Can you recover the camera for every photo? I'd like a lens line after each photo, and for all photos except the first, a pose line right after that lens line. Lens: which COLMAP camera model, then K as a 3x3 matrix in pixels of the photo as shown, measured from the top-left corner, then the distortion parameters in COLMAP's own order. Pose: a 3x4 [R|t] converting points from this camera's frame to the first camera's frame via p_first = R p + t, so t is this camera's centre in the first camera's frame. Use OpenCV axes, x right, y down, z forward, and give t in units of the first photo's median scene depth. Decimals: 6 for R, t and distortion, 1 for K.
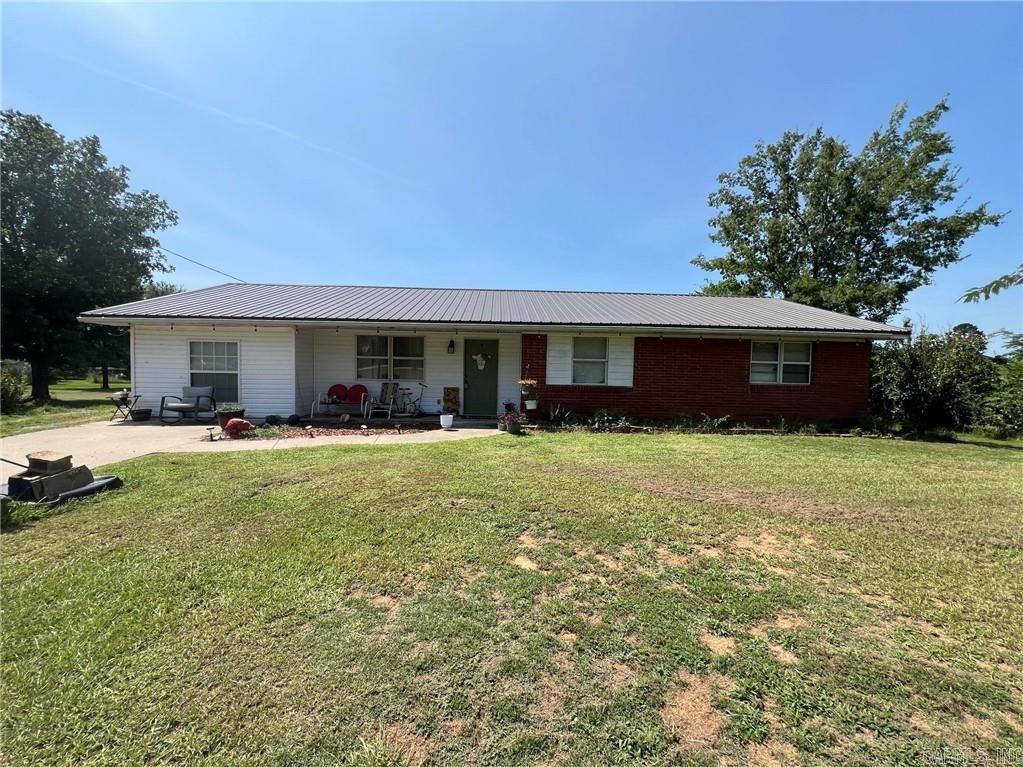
lens RADIAL K [[406.6, 0, 508.7], [0, 406.6, 381.7], [0, 0, 1]] dist [-0.007460, -0.000173]
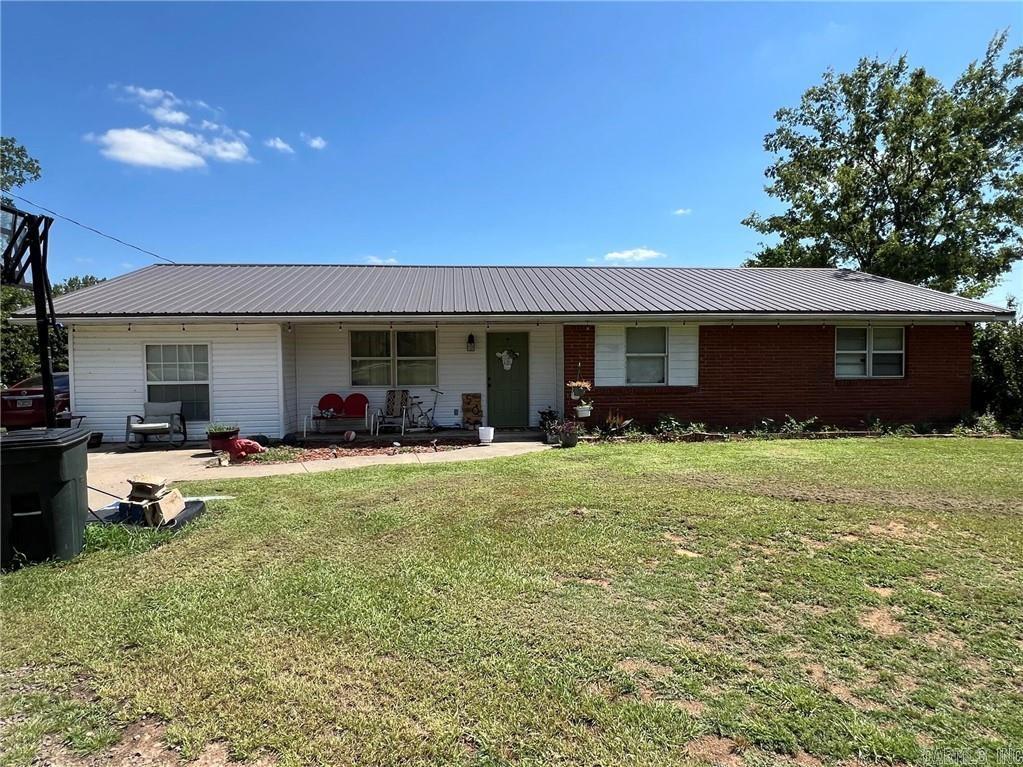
lens RADIAL K [[574.2, 0, 507.0], [0, 574.2, 393.2], [0, 0, 1]] dist [-0.018240, 0.004229]
pose [[0.997954, -0.030161, 0.056377, -0.145780], [0.029201, 0.999416, 0.017766, -0.005121], [-0.056880, -0.016084, 0.998251, -0.137020]]
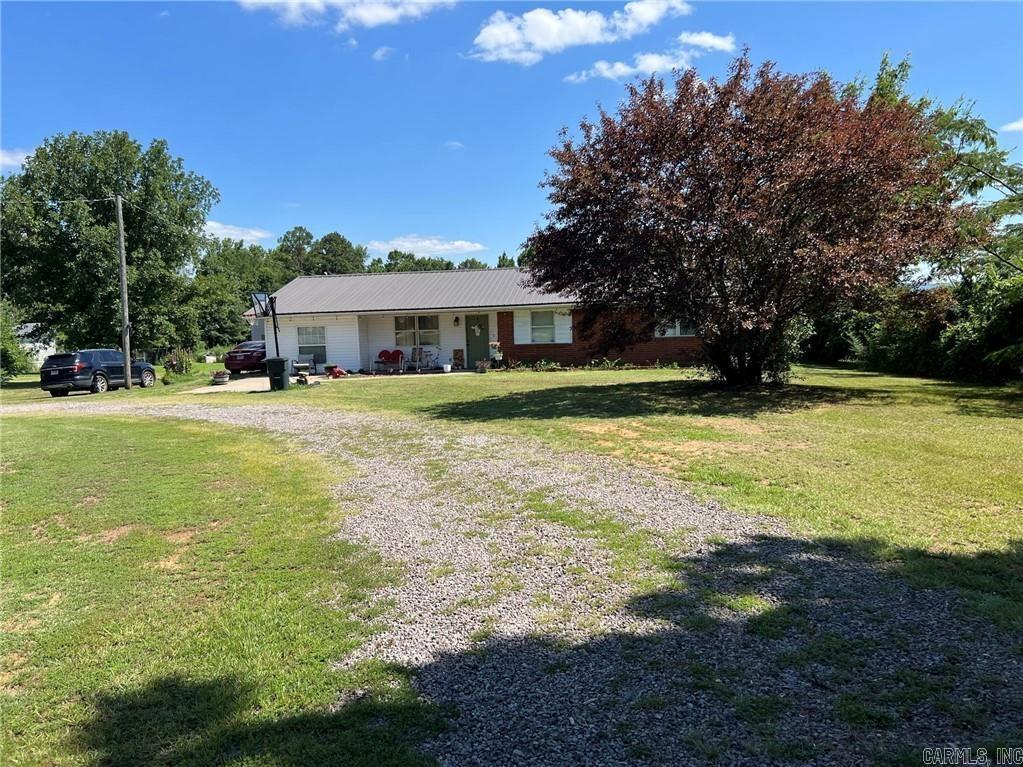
lens RADIAL K [[776.5, 0, 514.7], [0, 776.5, 382.6], [0, 0, 1]] dist [0.062981, -0.000094]
pose [[0.976005, -0.033173, -0.215208, 0.698509], [0.041900, 0.998469, 0.036118, 0.044079], [0.213680, -0.044268, 0.975900, -1.795683]]
